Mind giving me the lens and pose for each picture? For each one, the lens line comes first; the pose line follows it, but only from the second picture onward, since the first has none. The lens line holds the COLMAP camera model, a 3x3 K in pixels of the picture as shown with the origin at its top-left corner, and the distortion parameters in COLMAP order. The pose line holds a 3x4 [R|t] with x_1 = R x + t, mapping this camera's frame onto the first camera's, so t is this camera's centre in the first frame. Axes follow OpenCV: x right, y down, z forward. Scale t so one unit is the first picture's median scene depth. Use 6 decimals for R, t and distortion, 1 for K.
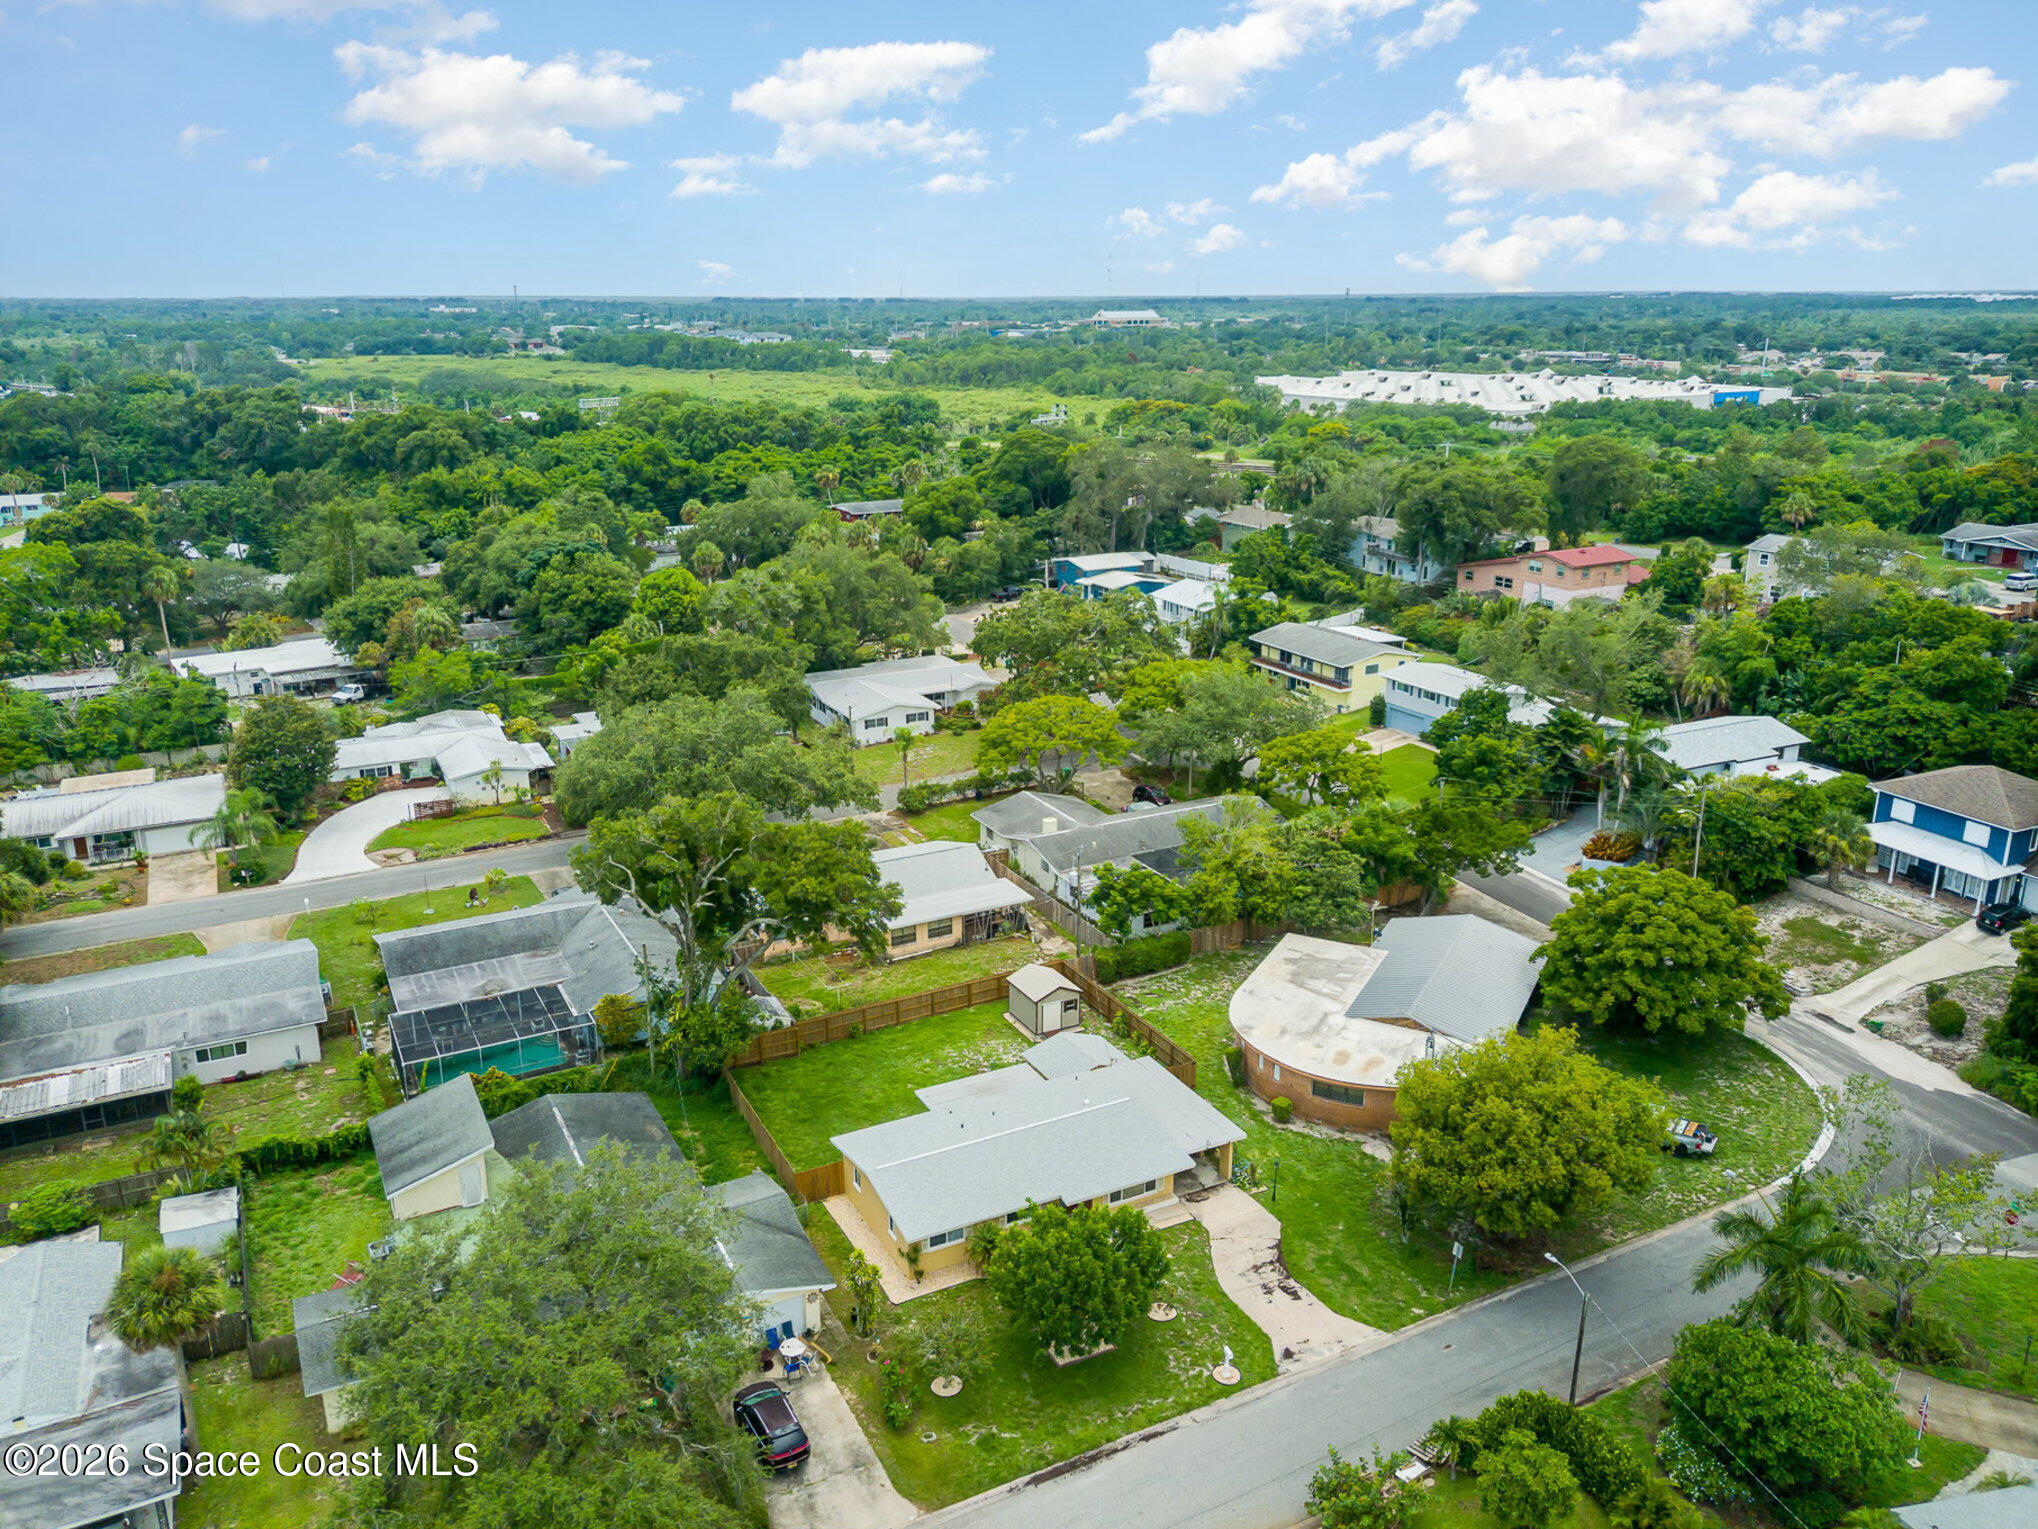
lens RADIAL K [[1532.0, 0, 1004.1], [0, 1532.0, 755.9], [0, 0, 1]] dist [0.108791, -0.196960]
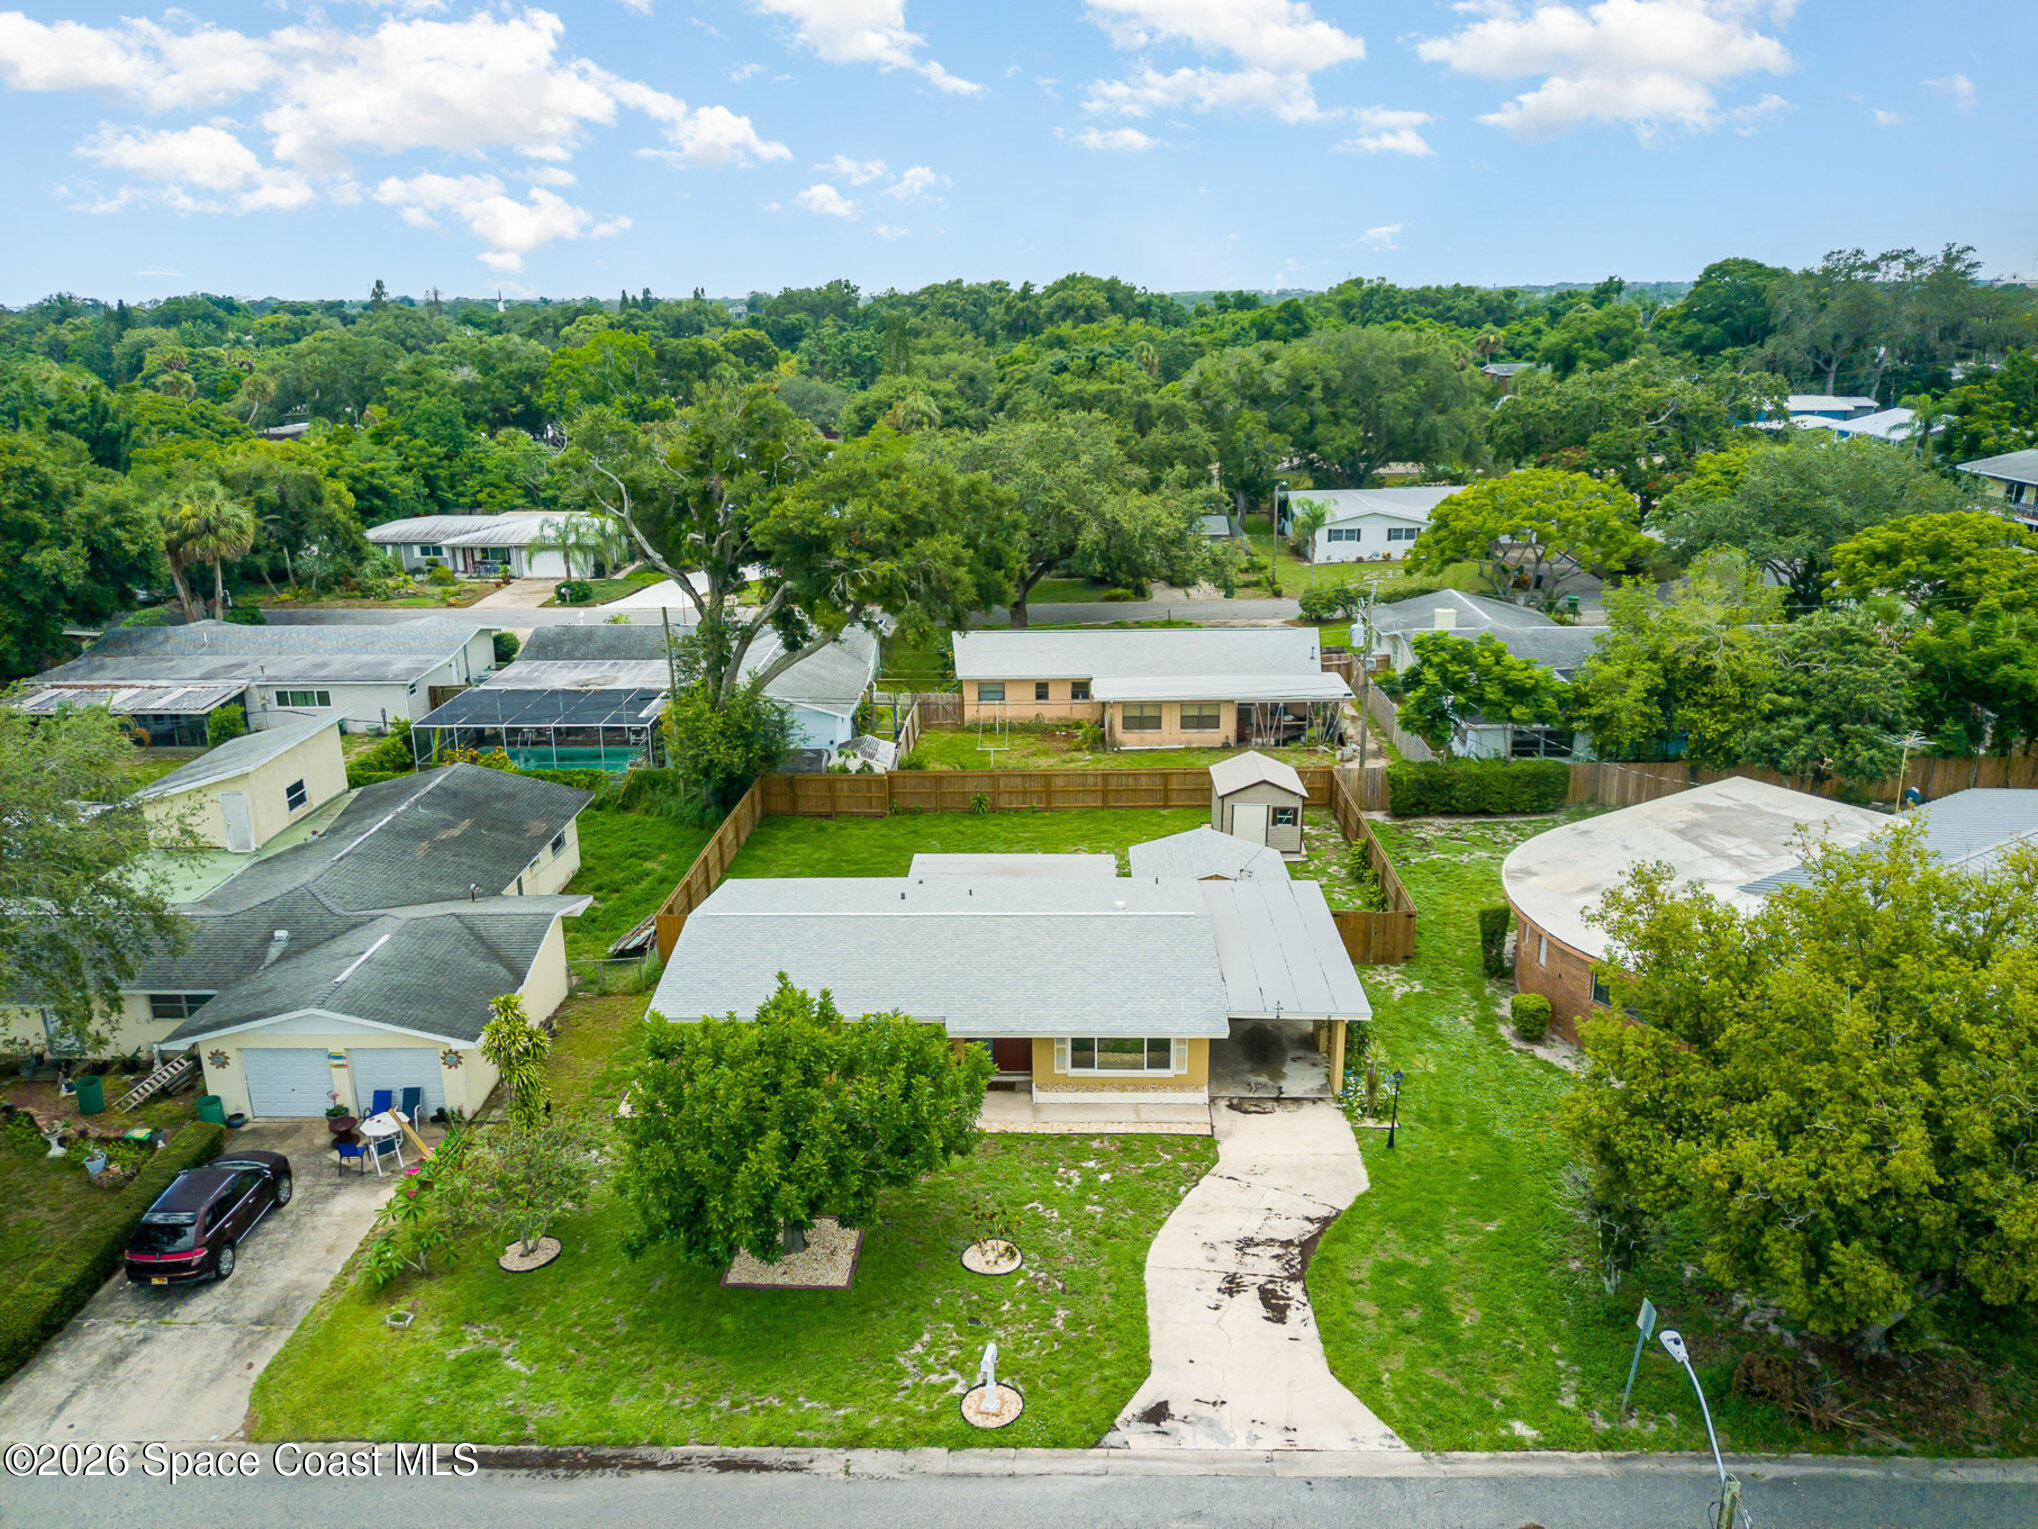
lens RADIAL K [[1532.0, 0, 1004.1], [0, 1532.0, 755.9], [0, 0, 1]] dist [0.108791, -0.196960]
pose [[0.873846, 0.136450, -0.466664, 0.297579], [-0.133986, 0.990229, 0.038644, 0.168816], [0.467377, 0.028757, 0.883590, 0.524911]]
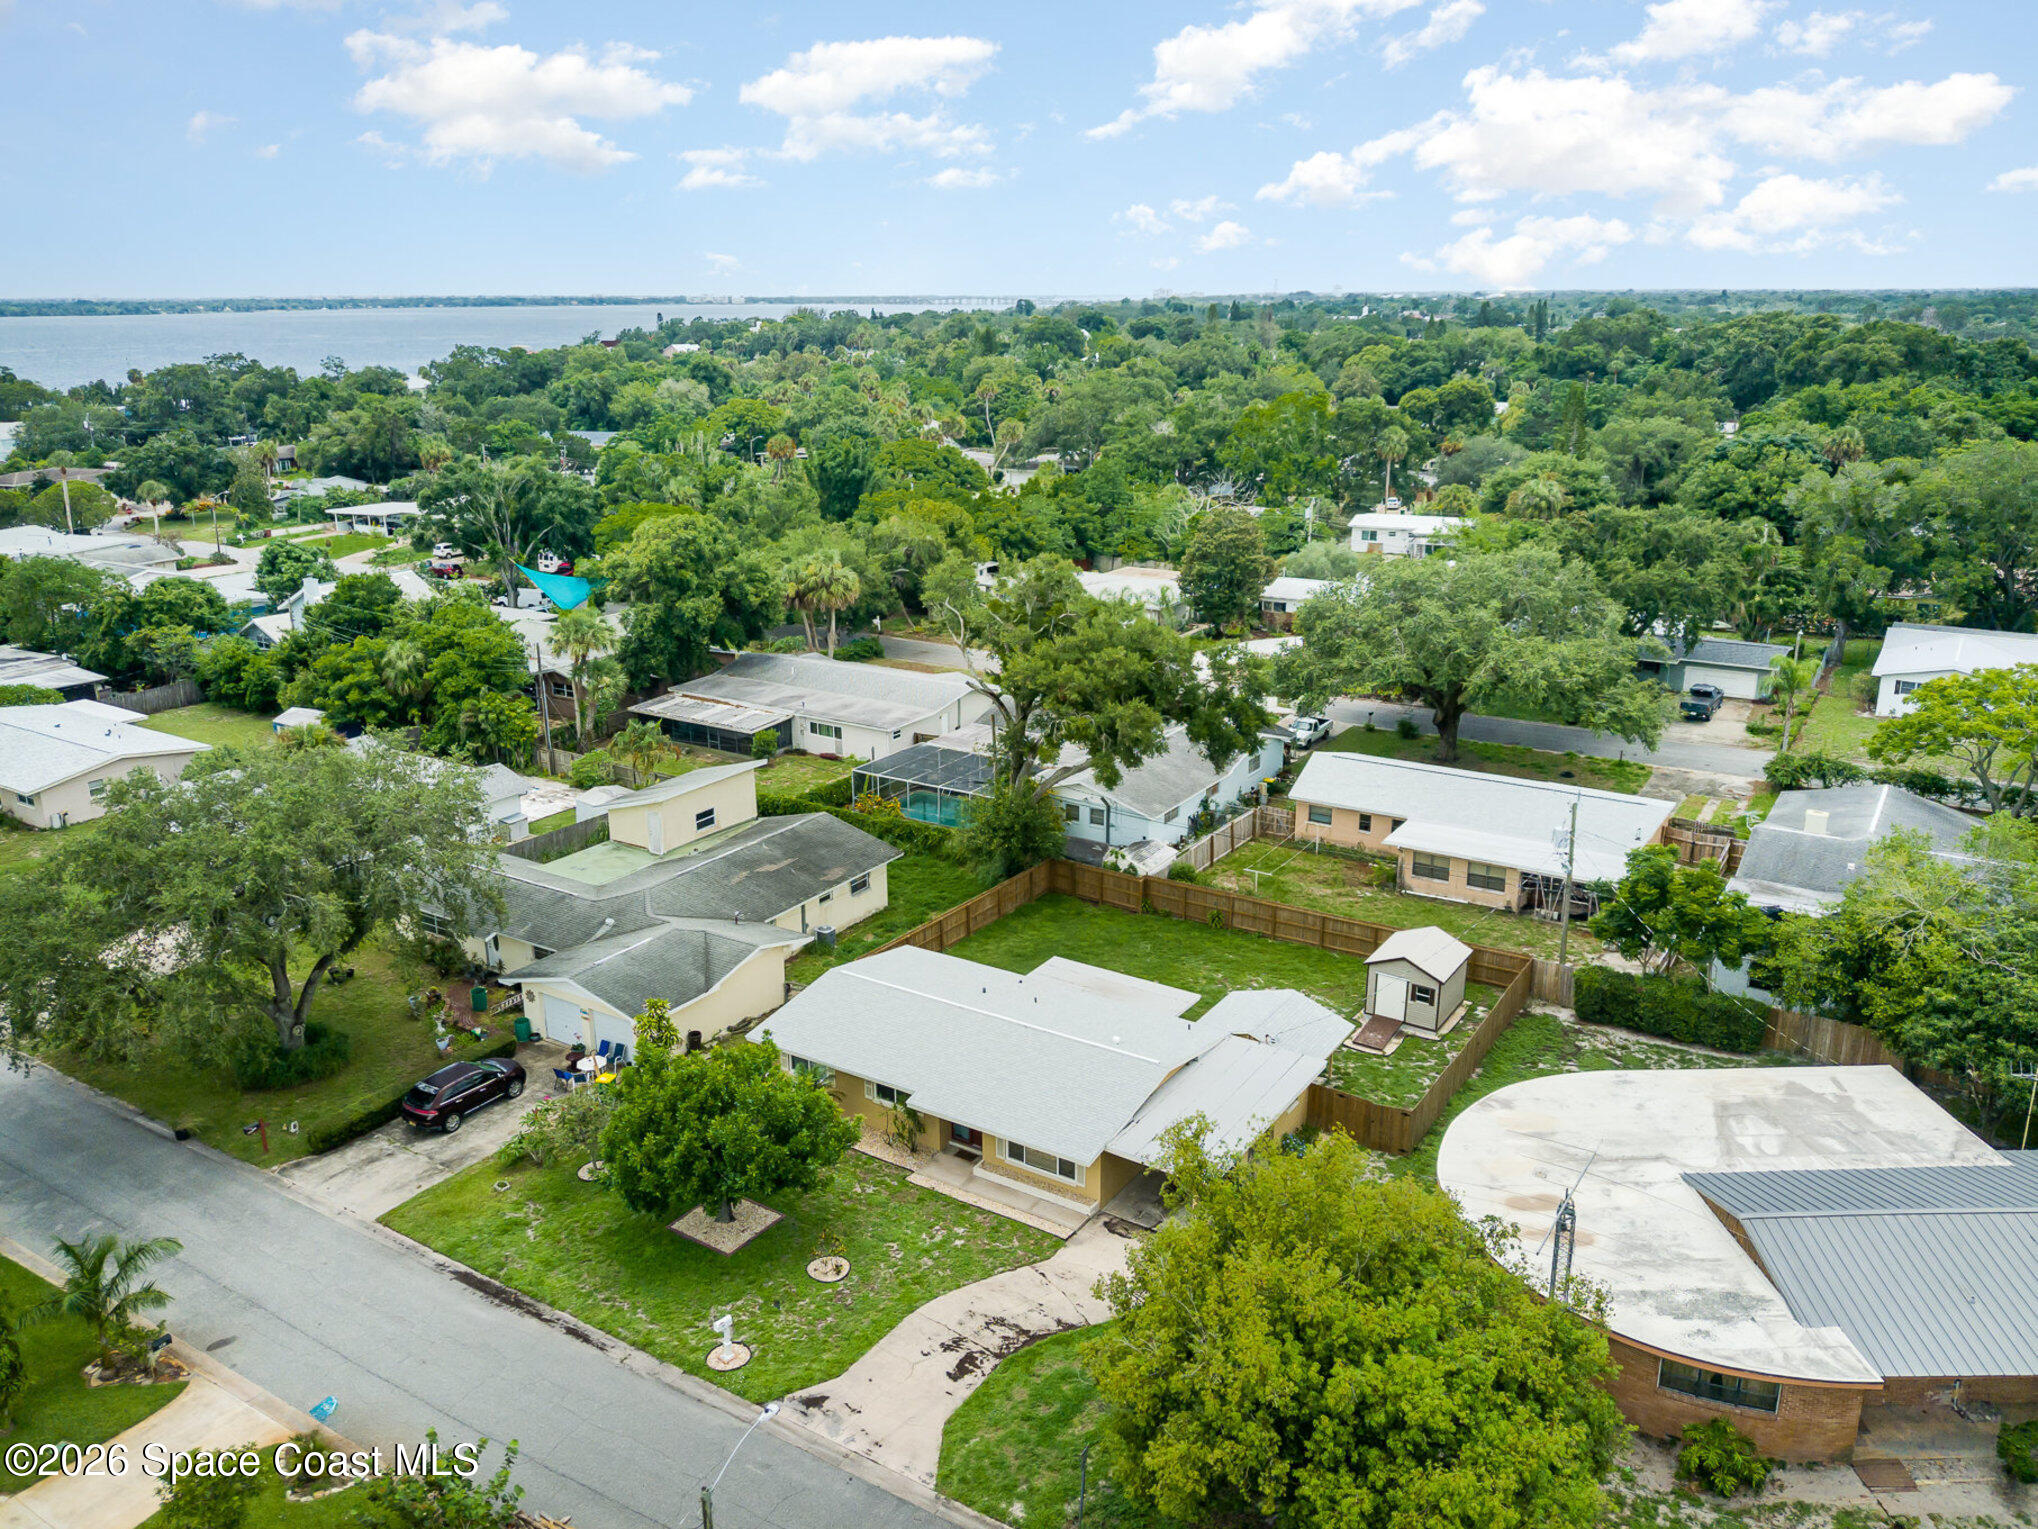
lens RADIAL K [[1532.0, 0, 1004.1], [0, 1532.0, 755.9], [0, 0, 1]] dist [0.108791, -0.196960]
pose [[0.498842, 0.253491, -0.828794, 0.622545], [-0.247765, 0.958073, 0.143904, 0.016761], [0.830523, 0.133560, 0.540733, 0.620454]]
